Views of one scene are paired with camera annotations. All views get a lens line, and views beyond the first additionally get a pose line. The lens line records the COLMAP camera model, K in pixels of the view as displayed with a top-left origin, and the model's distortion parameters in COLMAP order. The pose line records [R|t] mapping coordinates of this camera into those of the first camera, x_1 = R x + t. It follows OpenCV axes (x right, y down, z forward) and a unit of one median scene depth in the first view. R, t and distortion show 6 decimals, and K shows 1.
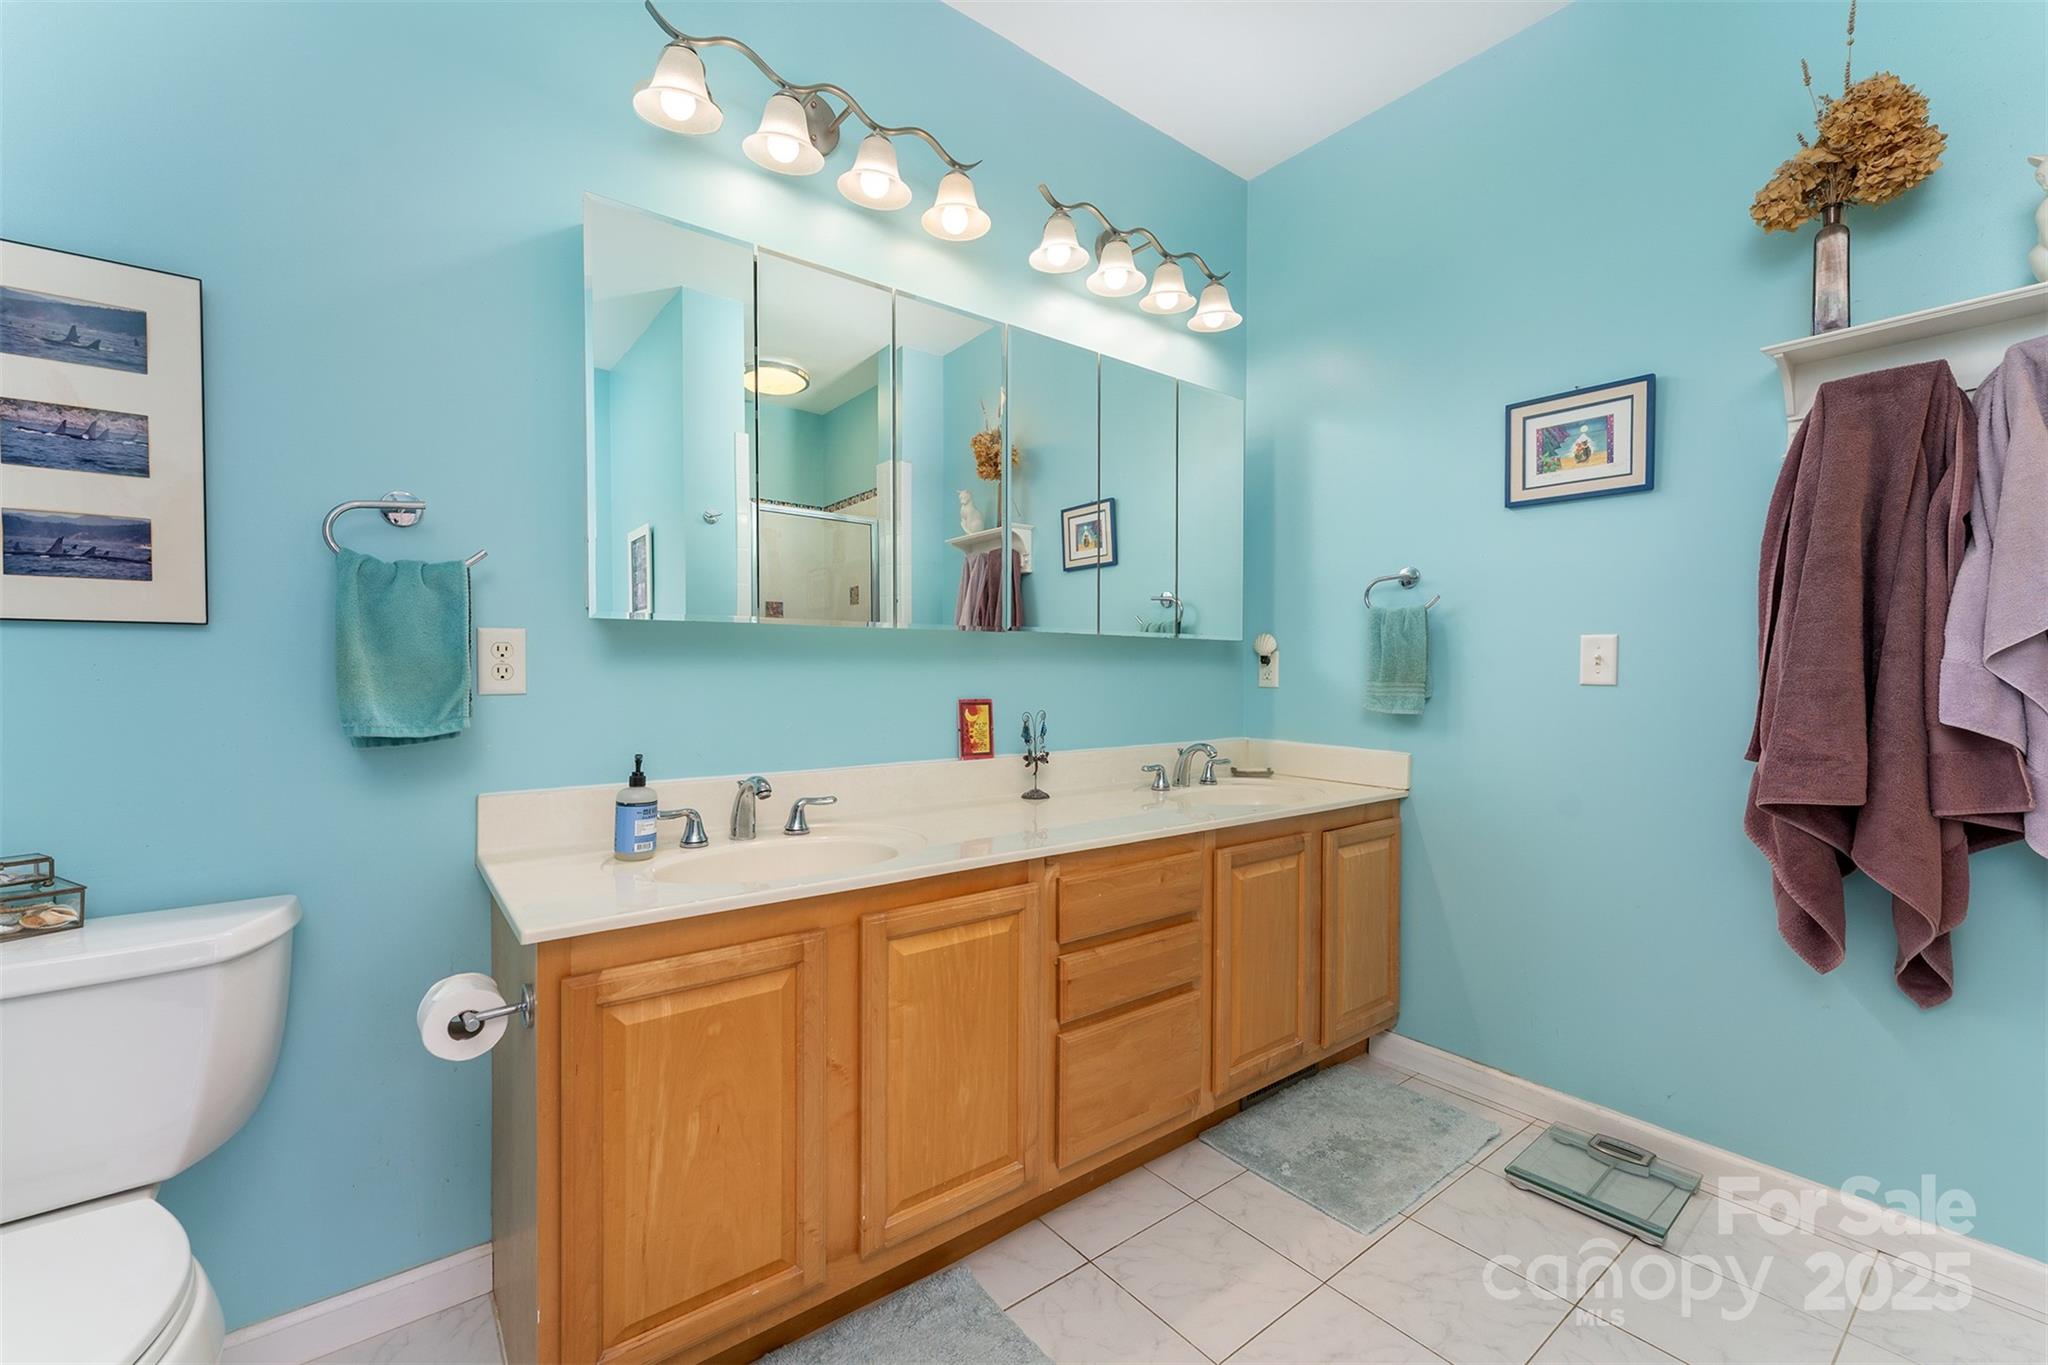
lens RADIAL K [[841.7, 0, 1028.6], [0, 841.7, 681.0], [0, 0, 1]] dist [0.002357, 0.001132]
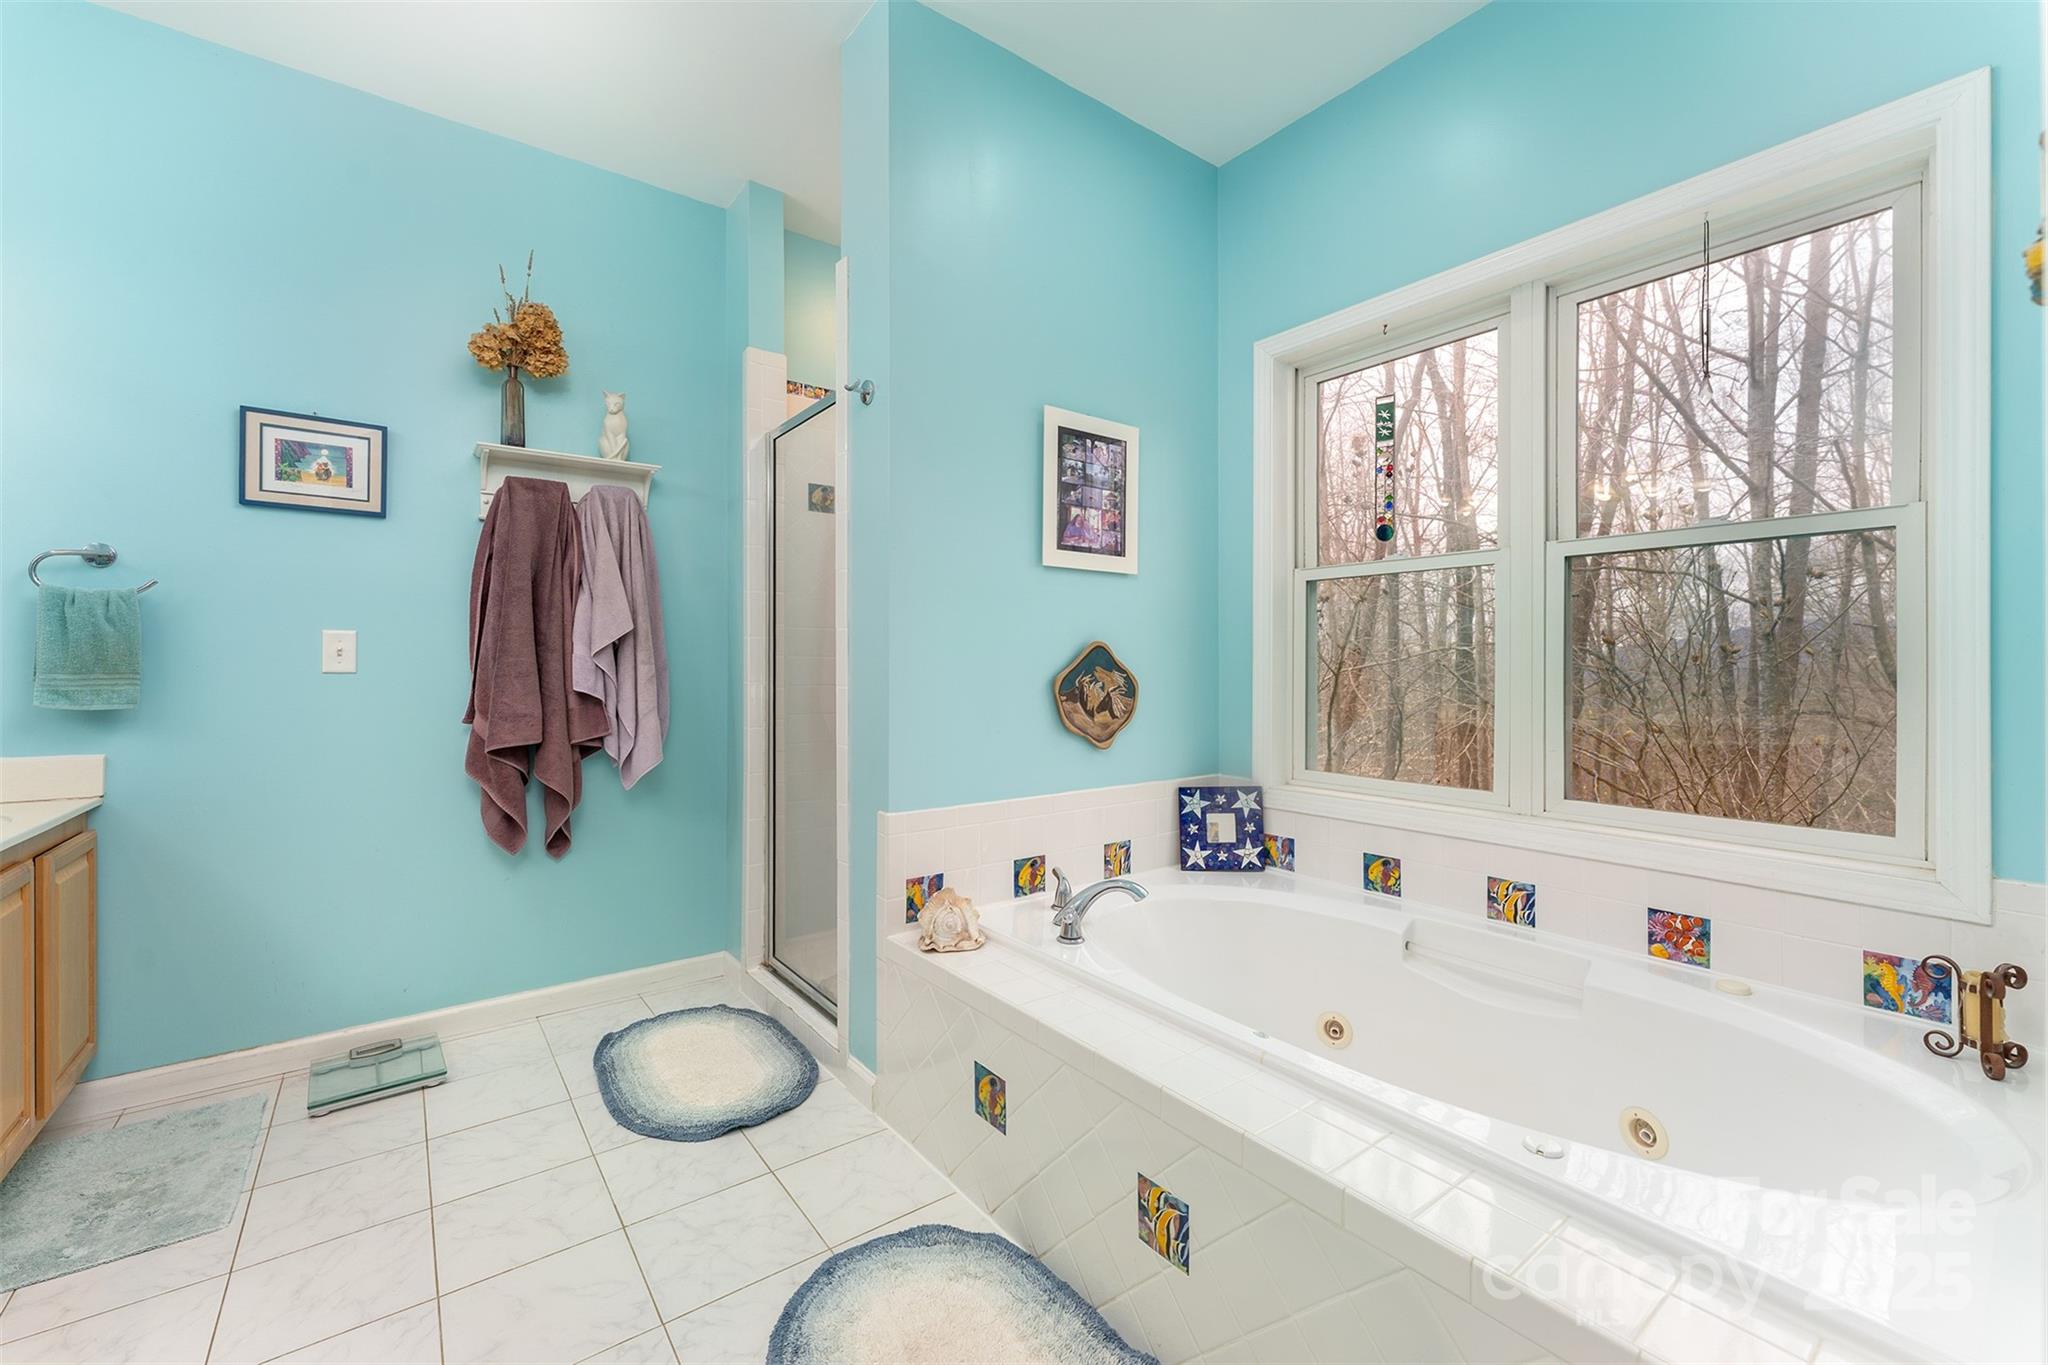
lens RADIAL K [[841.7, 0, 1026.0], [0, 841.7, 661.2], [0, 0, 1]] dist [0.002357, 0.001132]
pose [[0.007867, -0.004264, 0.999960, -0.539028], [0.012559, 0.999912, 0.004165, -0.004957], [-0.999890, 0.012526, 0.007920, 0.032802]]
